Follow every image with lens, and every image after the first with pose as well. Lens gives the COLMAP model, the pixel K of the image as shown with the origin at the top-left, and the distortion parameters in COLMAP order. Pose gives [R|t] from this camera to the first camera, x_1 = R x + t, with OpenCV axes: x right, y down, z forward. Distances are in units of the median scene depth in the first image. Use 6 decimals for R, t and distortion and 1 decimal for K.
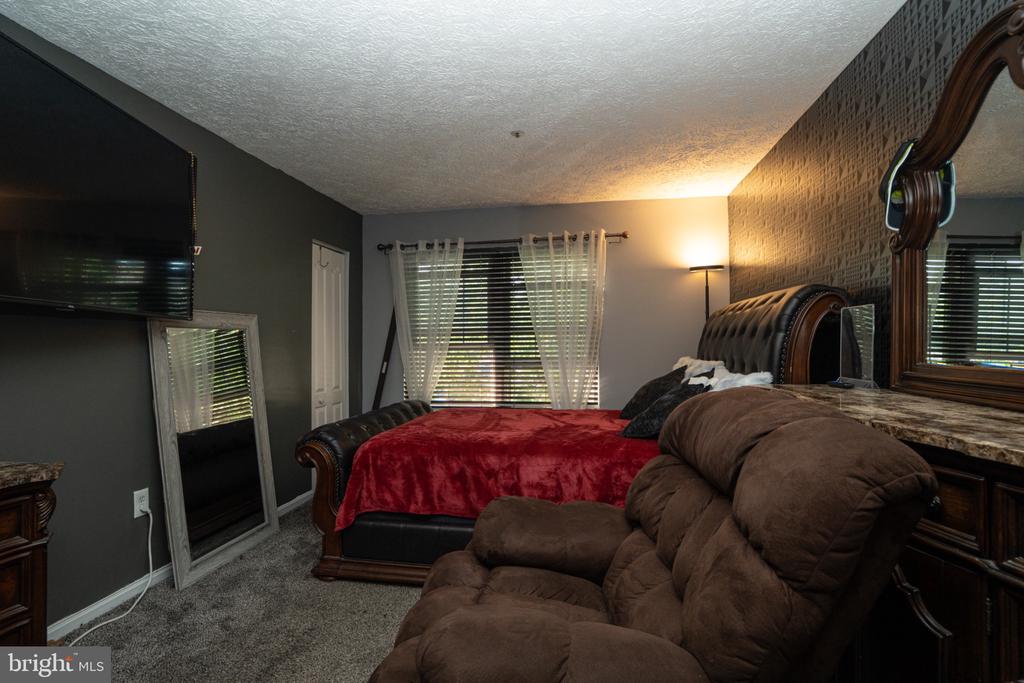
lens RADIAL K [[492.1, 0, 505.9], [0, 492.1, 340.2], [0, 0, 1]] dist [-0.047720, 0.005991]
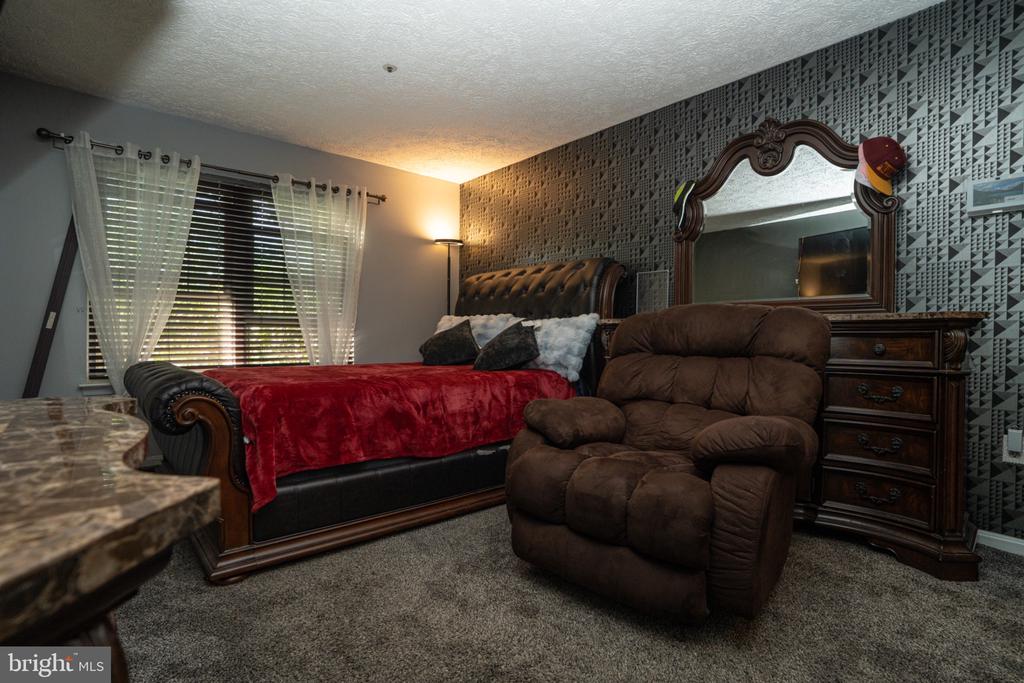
lens RADIAL K [[492.1, 0, 508.0], [0, 492.1, 347.2], [0, 0, 1]] dist [-0.047720, 0.005991]
pose [[0.641338, -0.003303, 0.767252, -0.369099], [-0.029659, 0.999137, 0.029092, 0.058620], [-0.766685, -0.041414, 0.640686, 0.126634]]
